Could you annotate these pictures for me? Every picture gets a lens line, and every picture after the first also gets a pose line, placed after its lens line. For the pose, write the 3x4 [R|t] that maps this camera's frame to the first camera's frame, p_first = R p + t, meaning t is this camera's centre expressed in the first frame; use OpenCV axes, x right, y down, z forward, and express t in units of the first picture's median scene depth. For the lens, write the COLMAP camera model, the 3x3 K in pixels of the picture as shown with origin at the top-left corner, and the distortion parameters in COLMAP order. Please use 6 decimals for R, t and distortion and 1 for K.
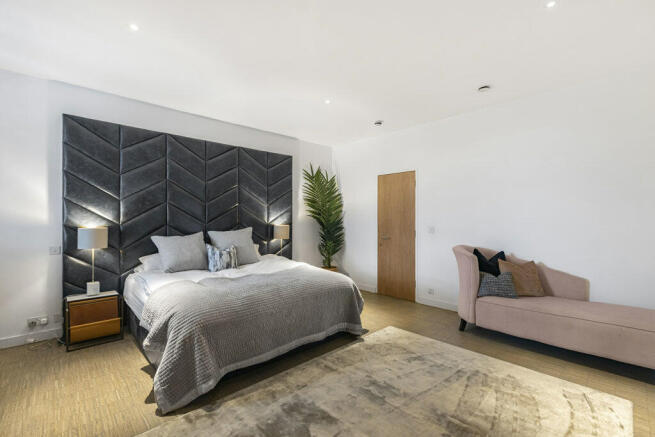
lens RADIAL K [[290.7, 0, 327.7], [0, 290.7, 218.2], [0, 0, 1]] dist [-0.000707, 0.000378]
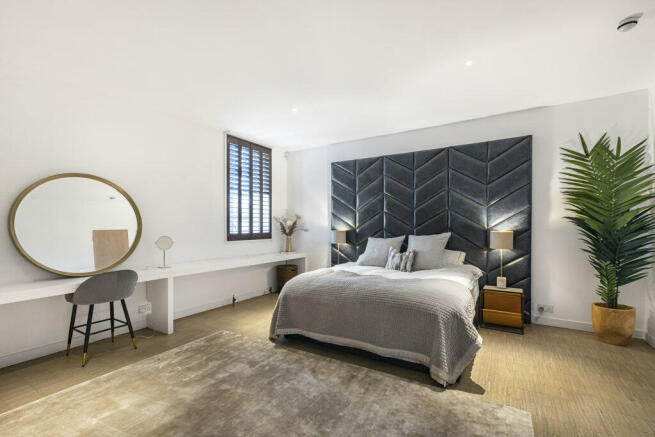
lens RADIAL K [[290.7, 0, 335.0], [0, 290.7, 233.1], [0, 0, 1]] dist [-0.000707, 0.000378]
pose [[0.271962, 0.029517, -0.961855, 0.537127], [0.016492, 0.999240, 0.035327, -0.006504], [0.962167, -0.025470, 0.271268, 0.402501]]
